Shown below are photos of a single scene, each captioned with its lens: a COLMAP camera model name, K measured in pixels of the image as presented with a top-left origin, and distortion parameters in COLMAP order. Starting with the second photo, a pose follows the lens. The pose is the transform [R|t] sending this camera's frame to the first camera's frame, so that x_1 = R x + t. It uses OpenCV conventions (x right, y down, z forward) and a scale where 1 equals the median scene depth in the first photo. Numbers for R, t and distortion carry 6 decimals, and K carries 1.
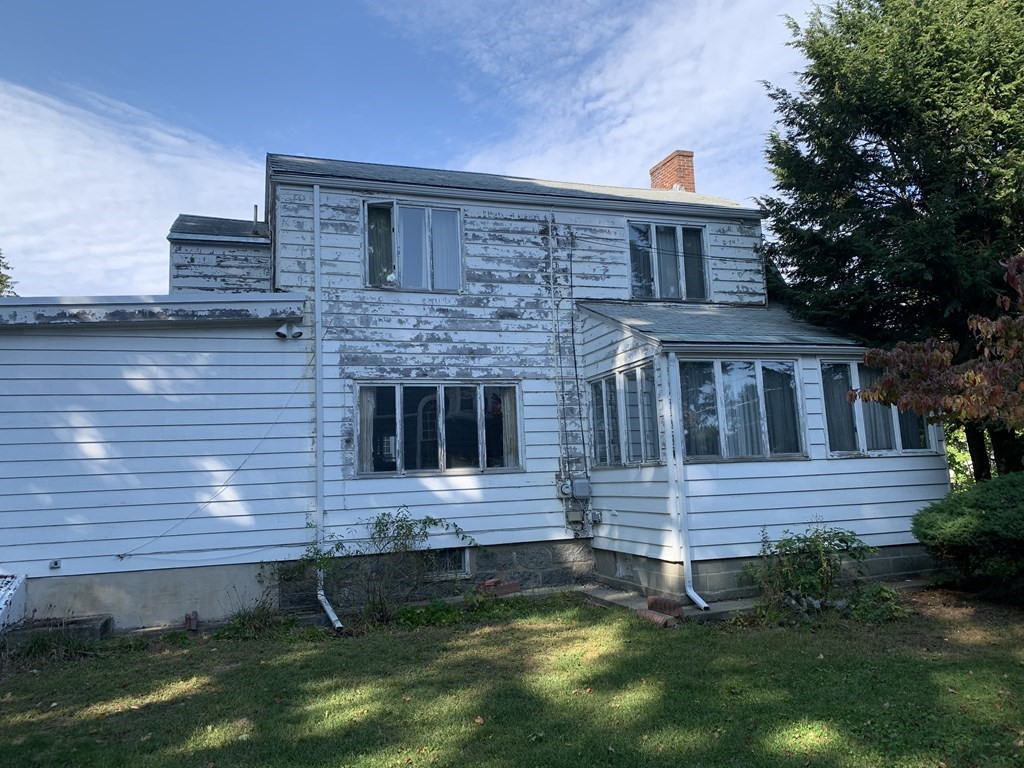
lens RADIAL K [[754.5, 0, 512.0], [0, 754.5, 384.0], [0, 0, 1]] dist [-0.001063, -0.000641]
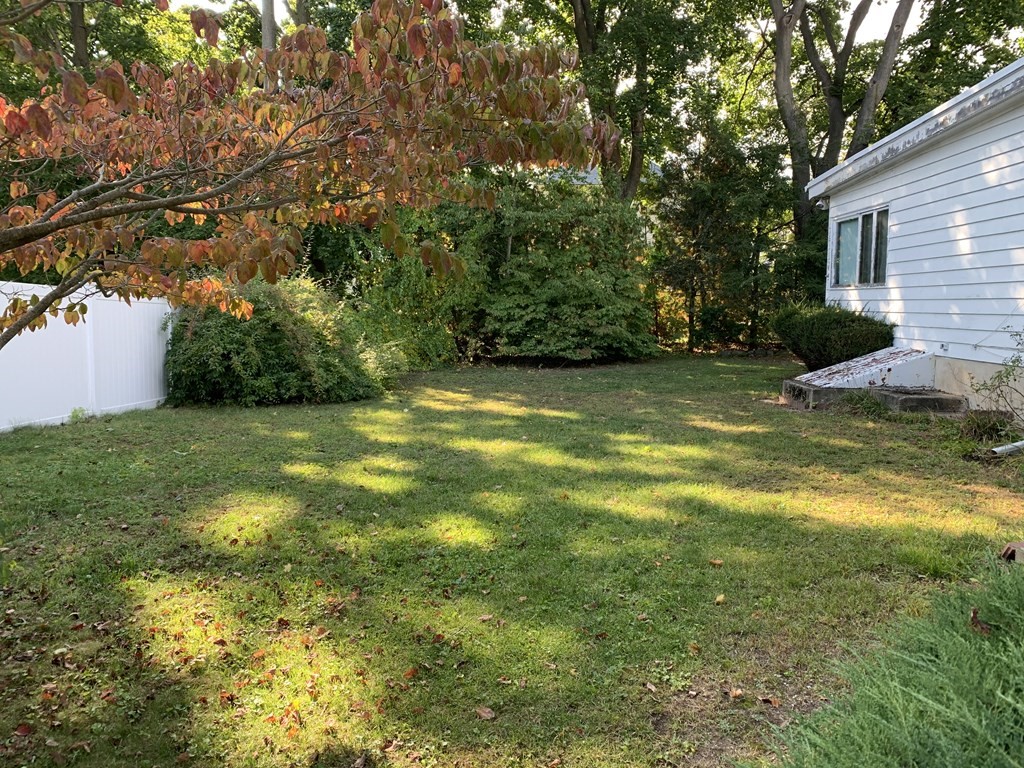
lens RADIAL K [[782.1, 0, 512.0], [0, 782.1, 384.0], [0, 0, 1]] dist [0.056909, -0.054211]
pose [[-0.346657, 0.145645, -0.926615, 0.041384], [0.136070, 0.985230, 0.103953, 0.004228], [0.928070, -0.090048, -0.361355, 0.044002]]
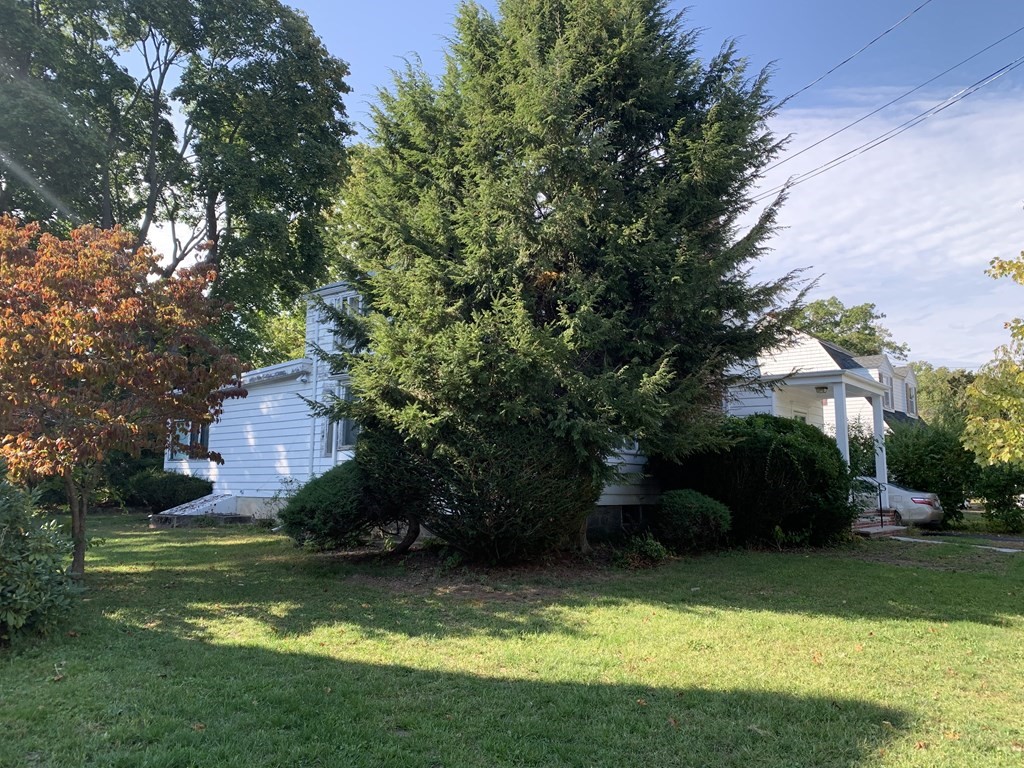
lens RADIAL K [[782.1, 0, 512.0], [0, 782.1, 384.0], [0, 0, 1]] dist [0.056909, -0.054211]
pose [[0.515646, -0.055593, -0.854996, 0.100800], [0.073934, 0.997058, -0.020241, 0.001256], [0.853606, -0.052776, 0.518239, 0.025917]]
